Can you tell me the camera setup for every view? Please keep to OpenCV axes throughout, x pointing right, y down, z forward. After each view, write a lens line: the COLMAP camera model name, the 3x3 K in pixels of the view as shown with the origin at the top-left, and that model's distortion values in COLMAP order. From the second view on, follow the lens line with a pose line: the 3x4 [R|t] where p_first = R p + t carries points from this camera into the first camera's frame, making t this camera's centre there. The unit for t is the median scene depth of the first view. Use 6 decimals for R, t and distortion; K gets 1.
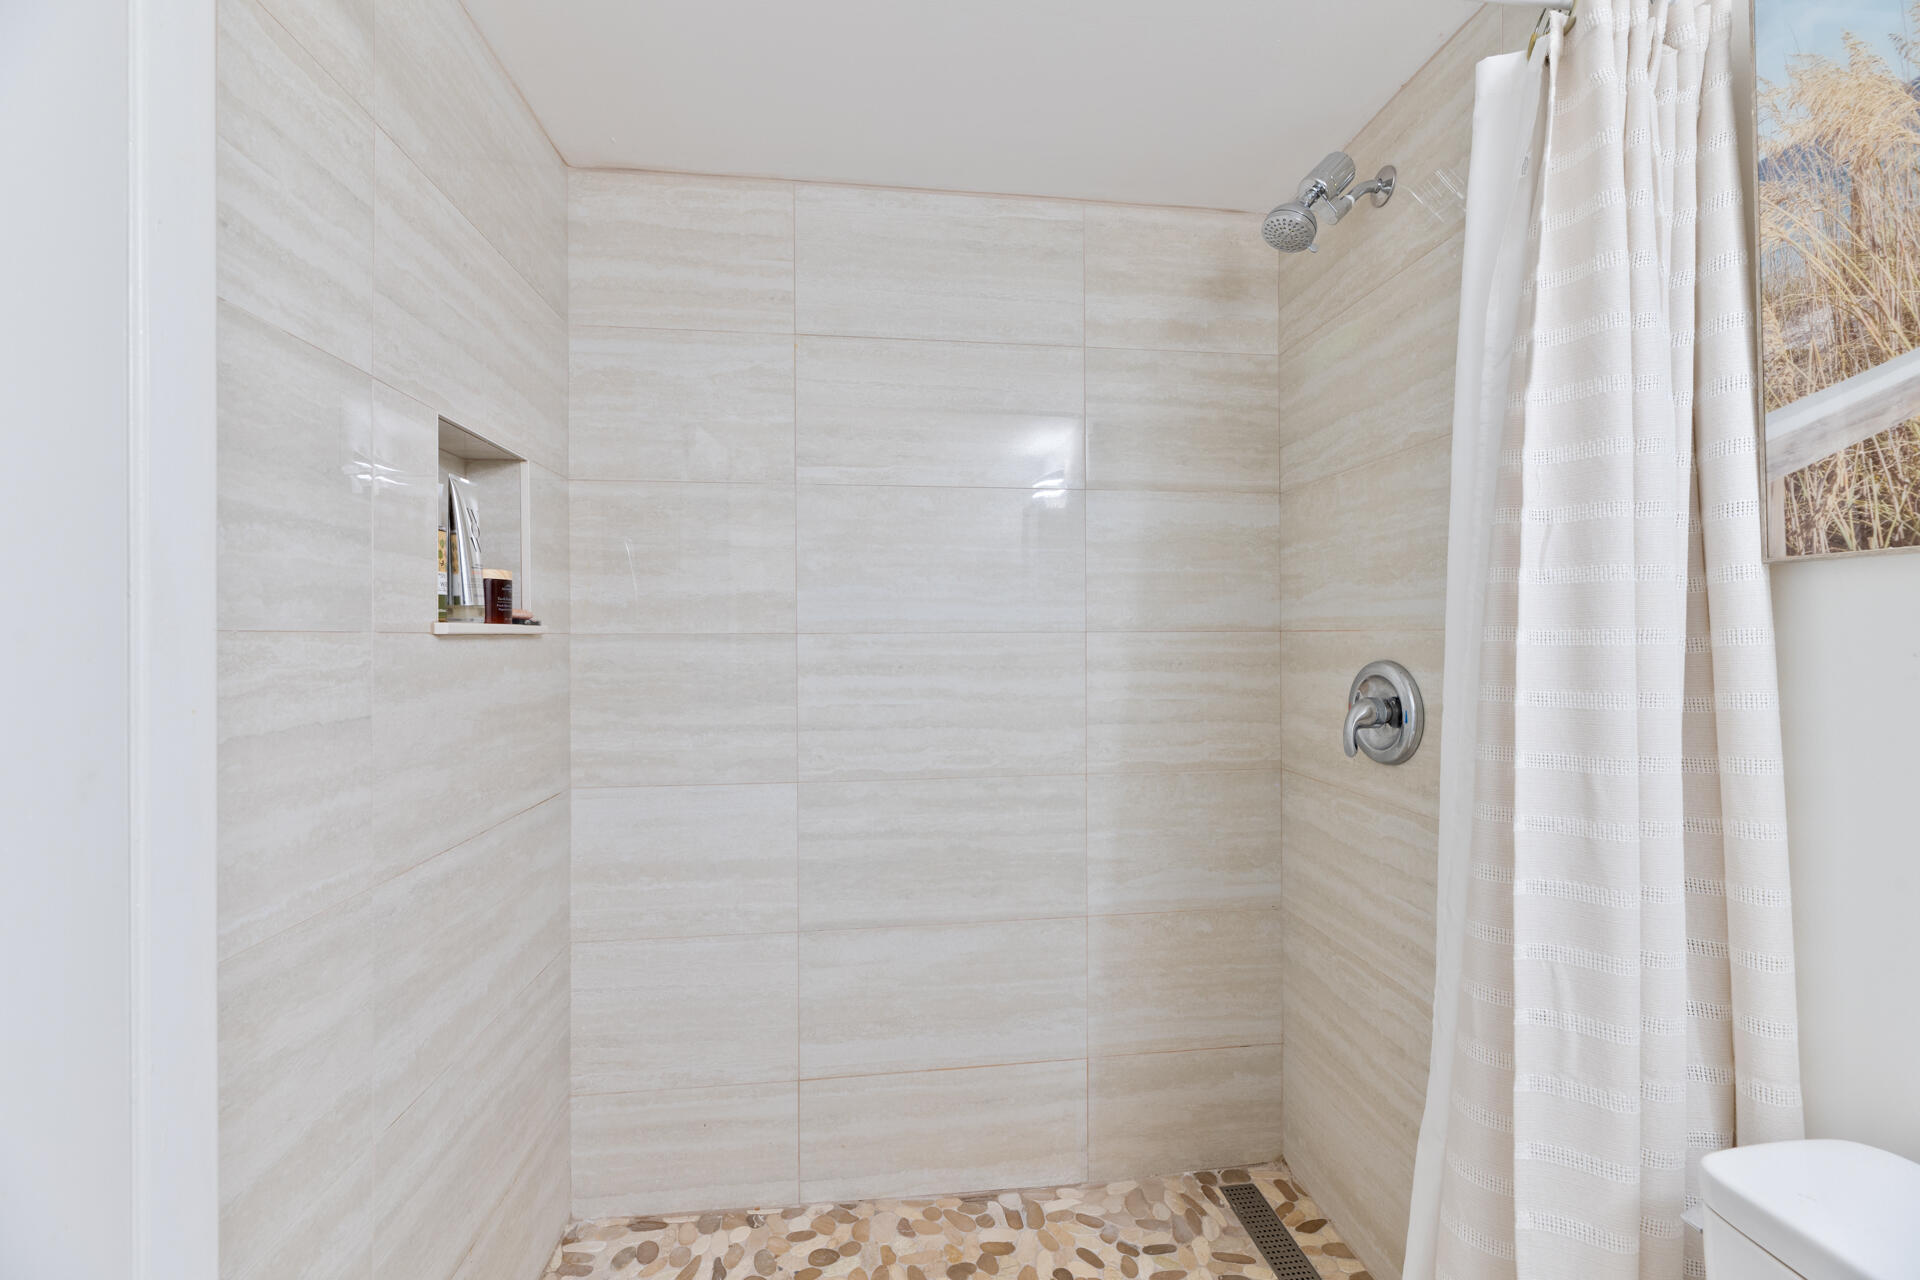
lens RADIAL K [[770.9, 0, 959.9], [0, 770.9, 635.3], [0, 0, 1]] dist [0.004185, 0.000226]
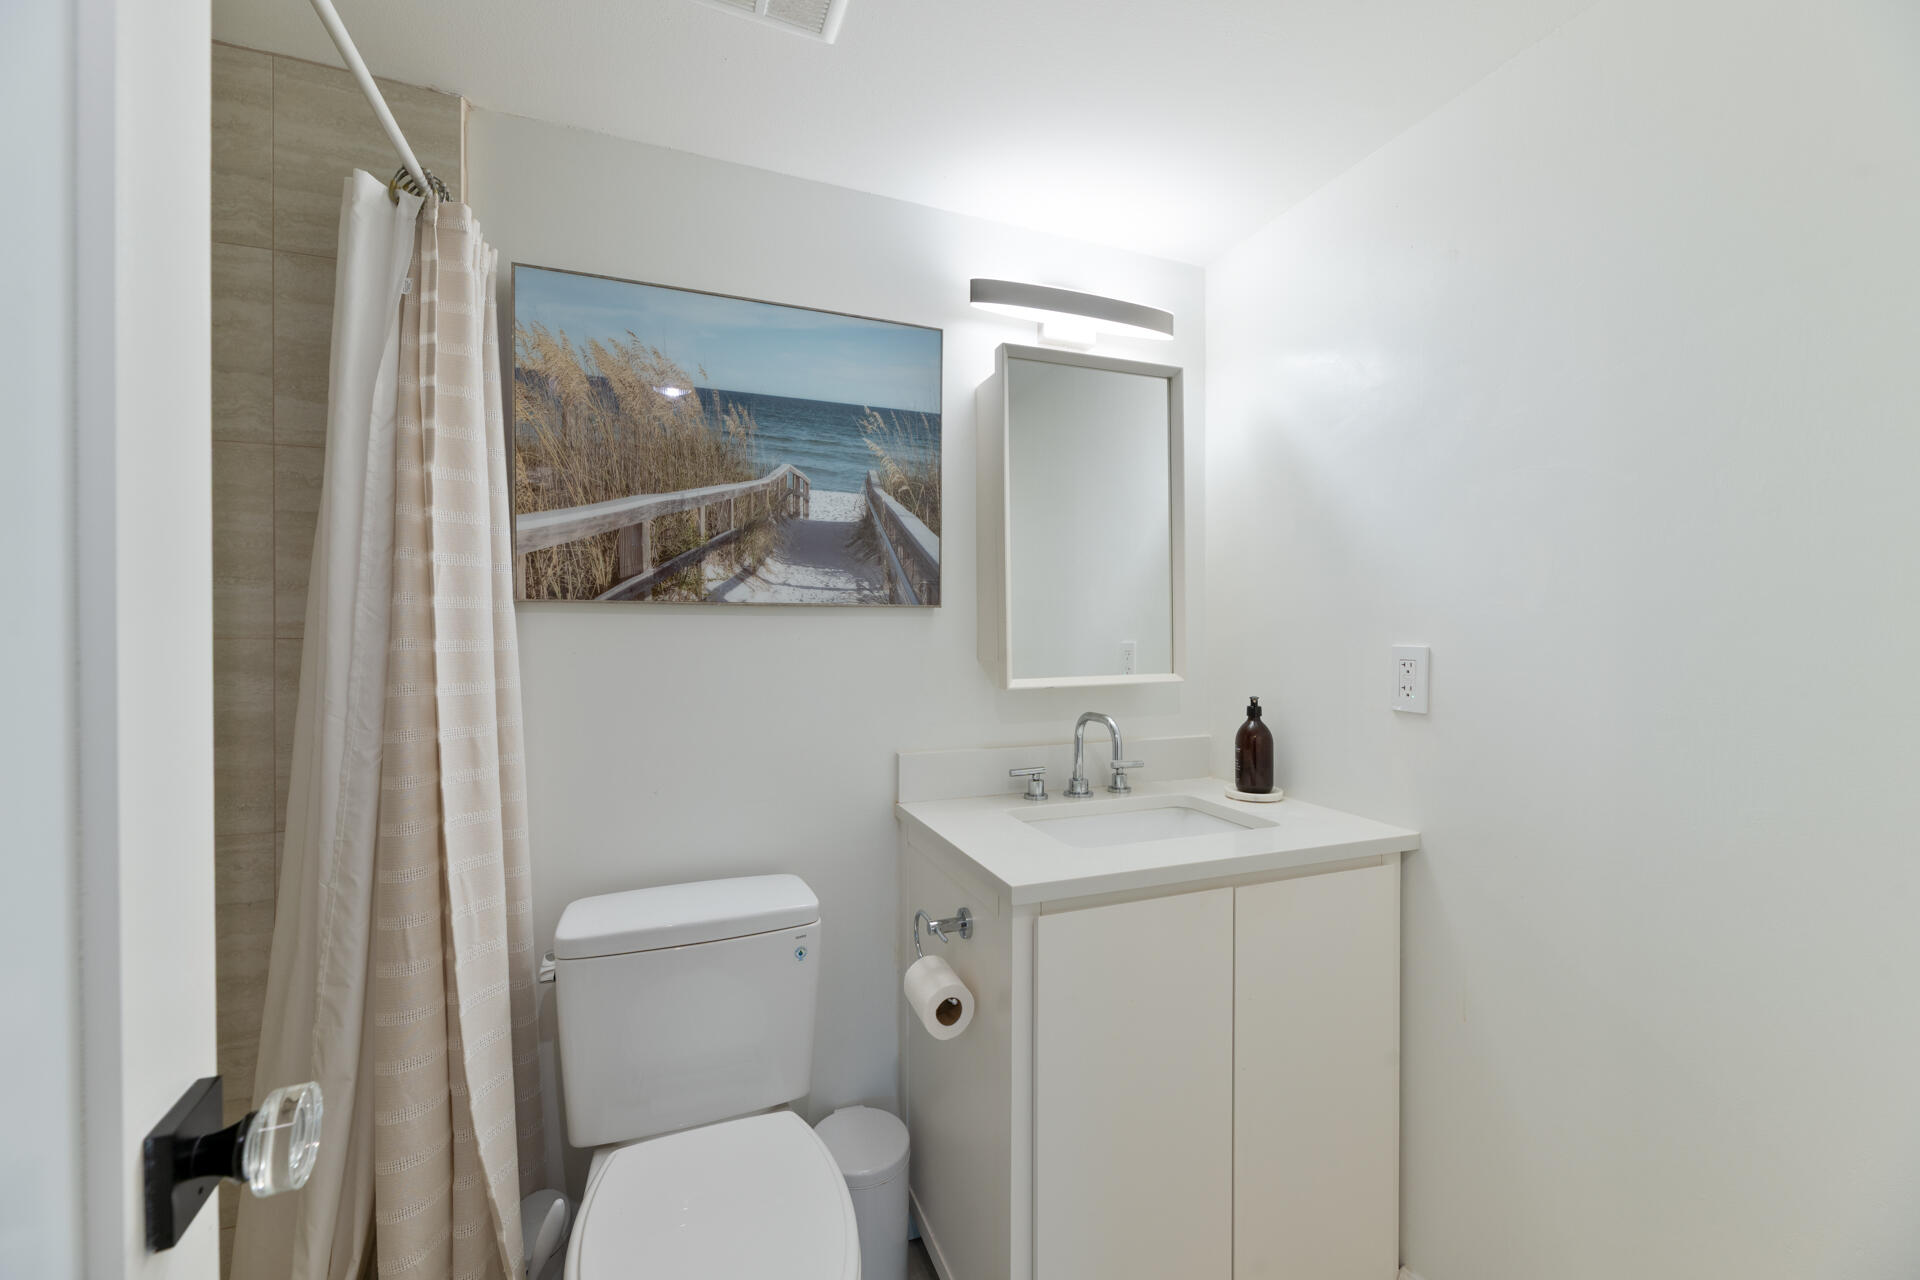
lens RADIAL K [[770.9, 0, 960.0], [0, 770.9, 638.2], [0, 0, 1]] dist [0.004185, 0.000226]
pose [[-0.248832, 0.003069, 0.968542, -0.918234], [0.006101, 0.999980, -0.001601, -0.003849], [-0.968527, 0.005511, -0.248846, 0.504622]]
